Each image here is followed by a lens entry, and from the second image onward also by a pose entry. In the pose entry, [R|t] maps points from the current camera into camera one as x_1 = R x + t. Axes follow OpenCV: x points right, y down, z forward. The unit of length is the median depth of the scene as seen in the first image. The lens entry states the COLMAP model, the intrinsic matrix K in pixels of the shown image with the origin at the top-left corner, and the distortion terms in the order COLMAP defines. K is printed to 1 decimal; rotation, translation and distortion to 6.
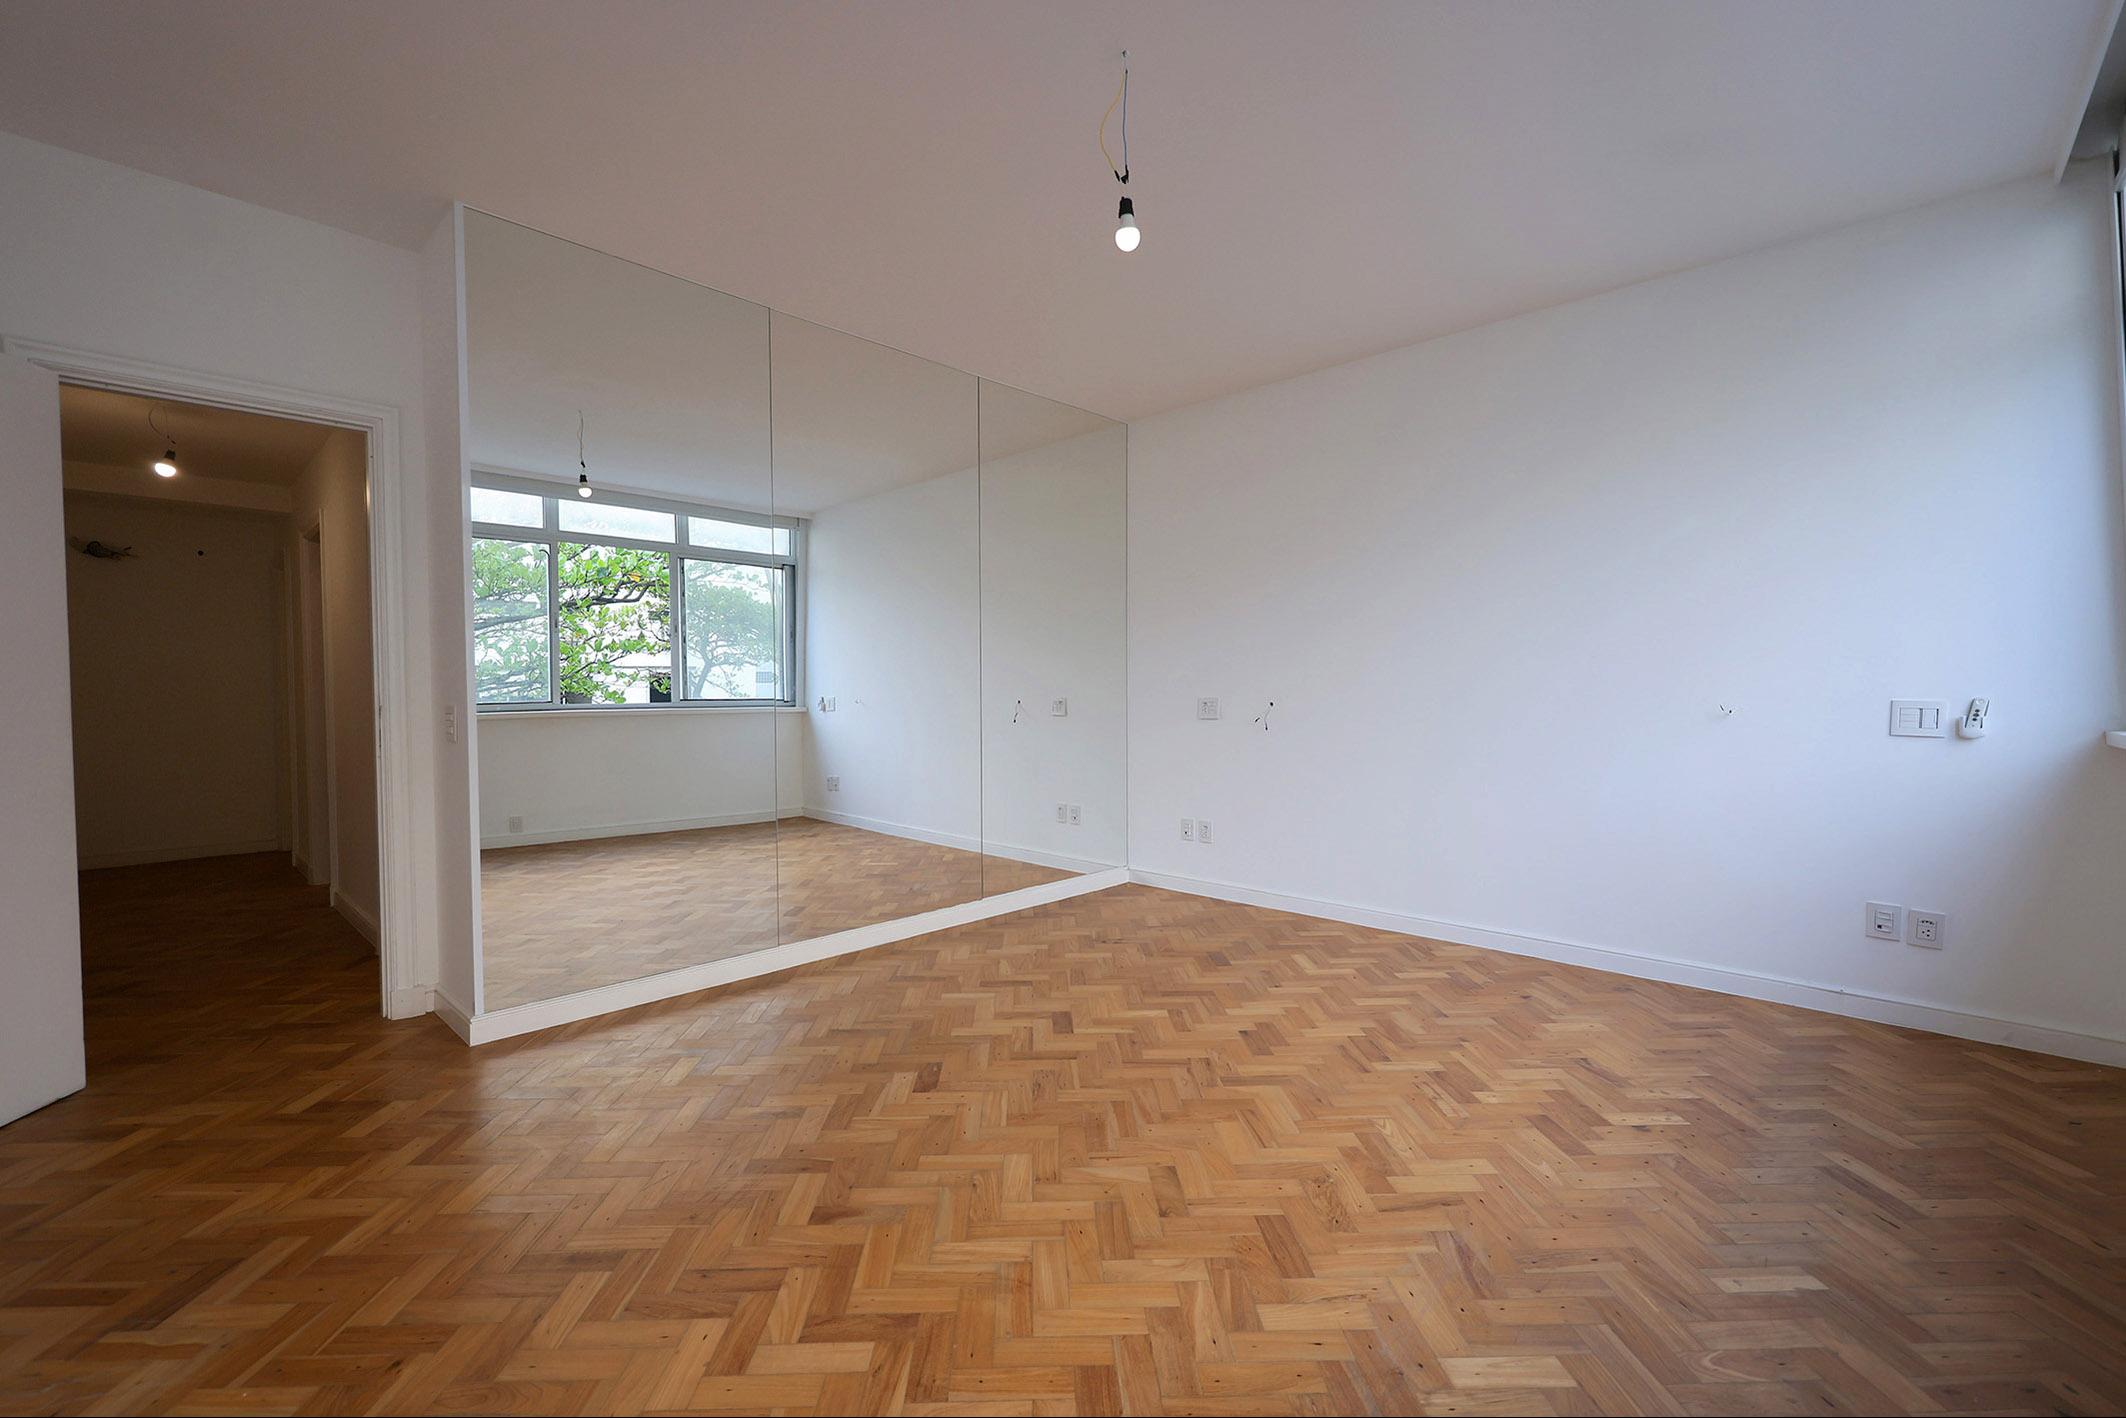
lens RADIAL K [[850.6, 0, 1023.3], [0, 850.6, 712.8], [0, 0, 1]] dist [0.002247, 0.000085]
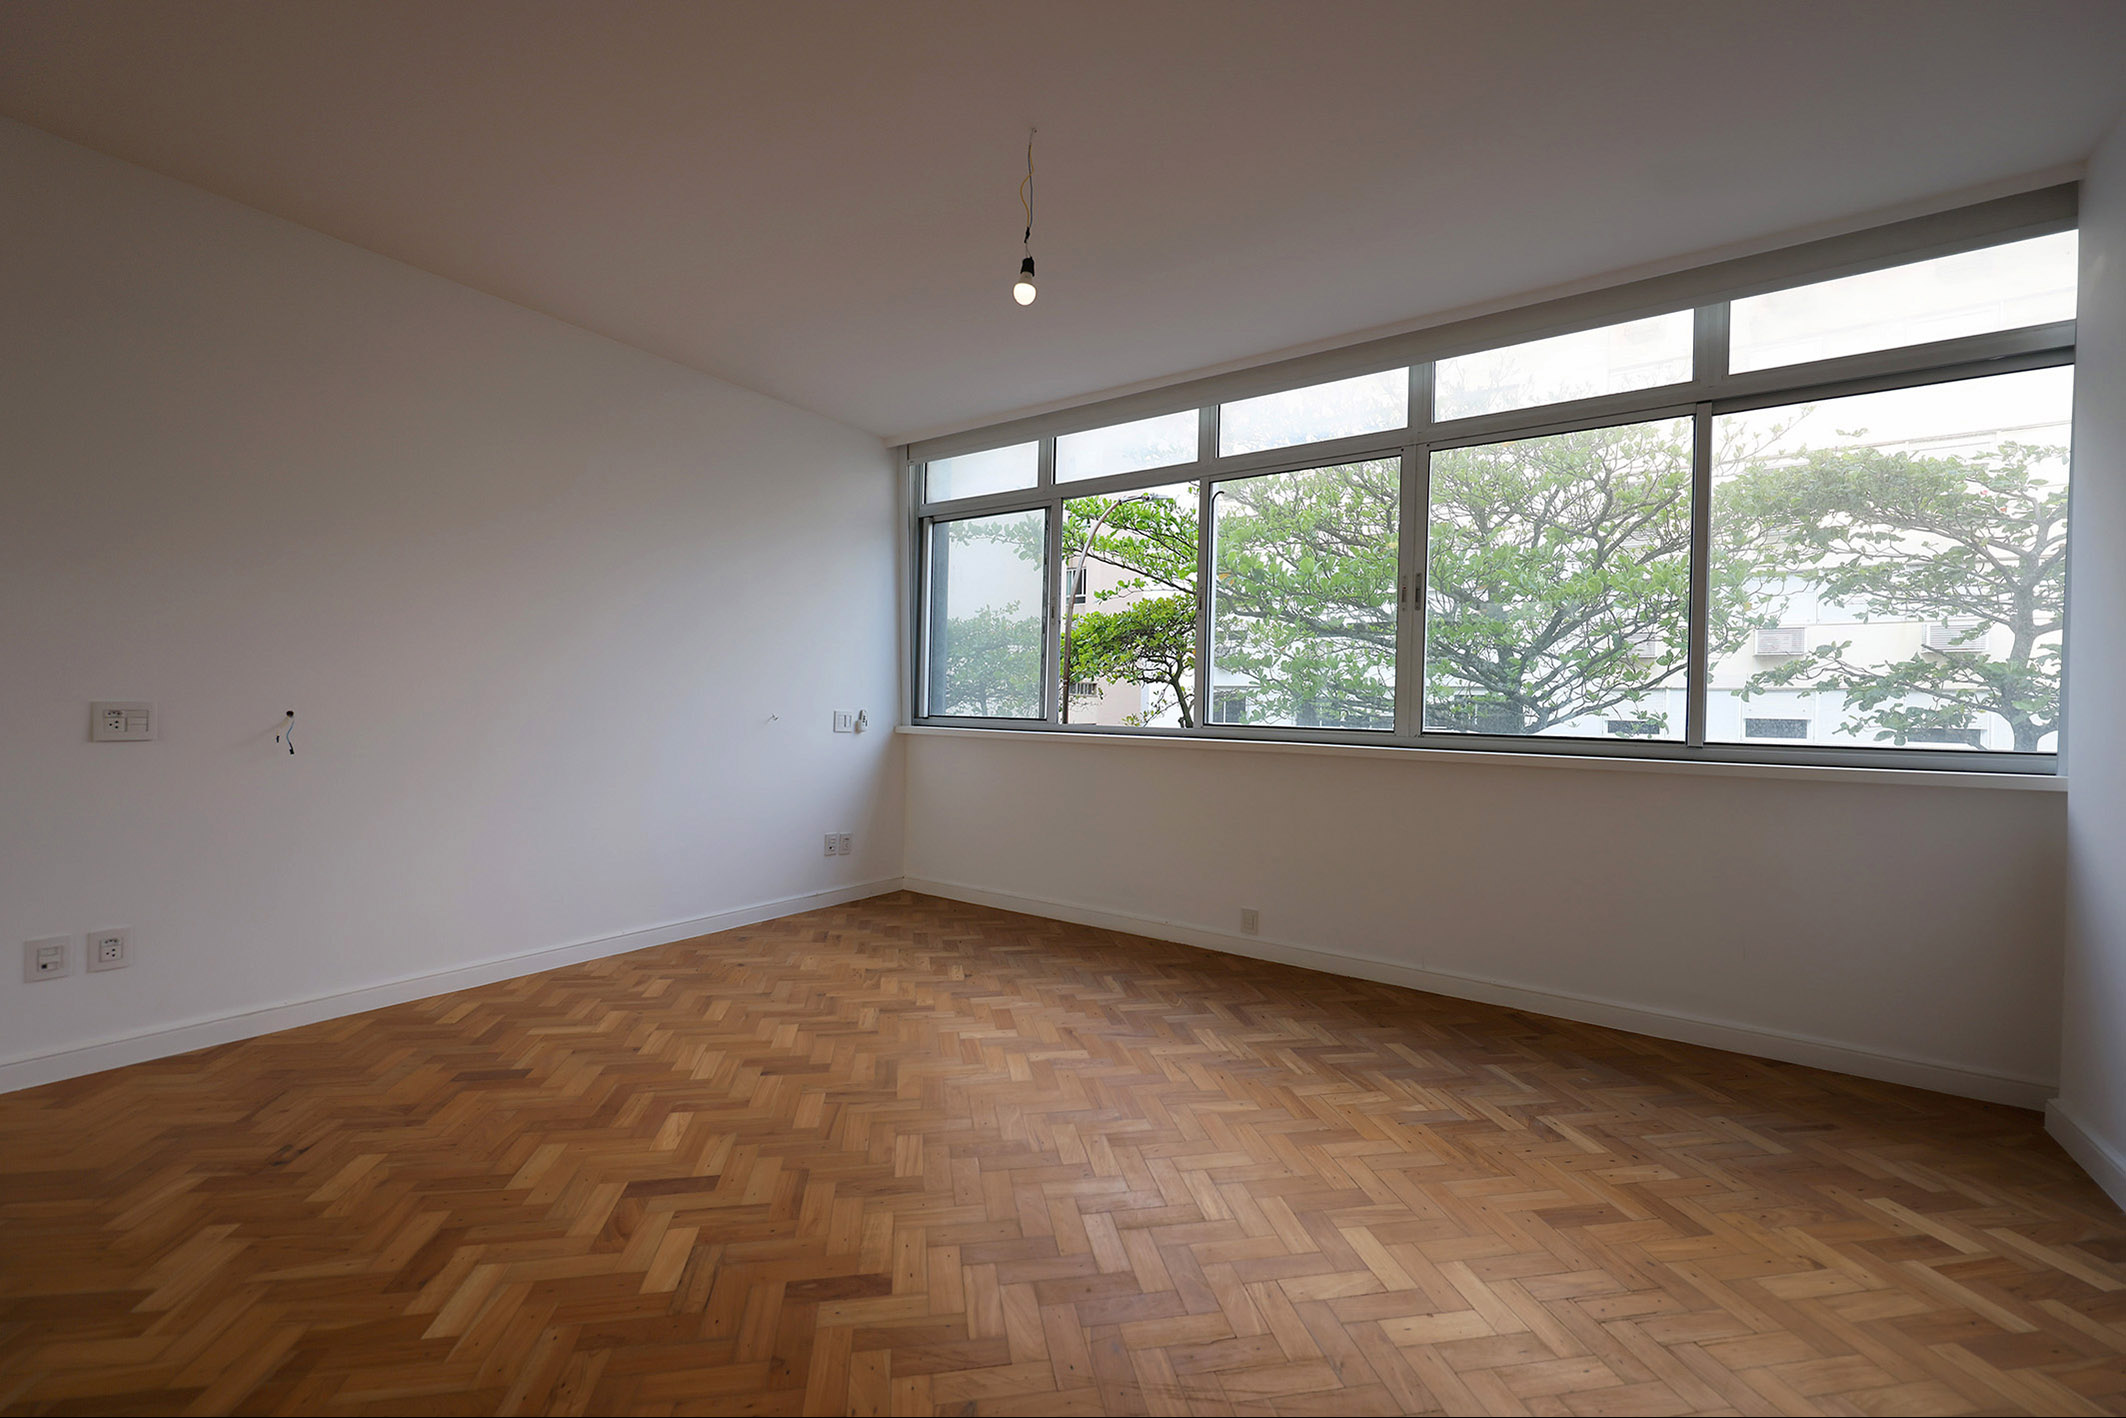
lens RADIAL K [[850.6, 0, 1063.8], [0, 850.6, 712.6], [0, 0, 1]] dist [0.002247, 0.000085]
pose [[-0.152823, -0.004925, 0.988241, -0.638304], [0.005220, 0.999970, 0.005791, -0.015828], [-0.988240, 0.006044, -0.152793, 0.752327]]
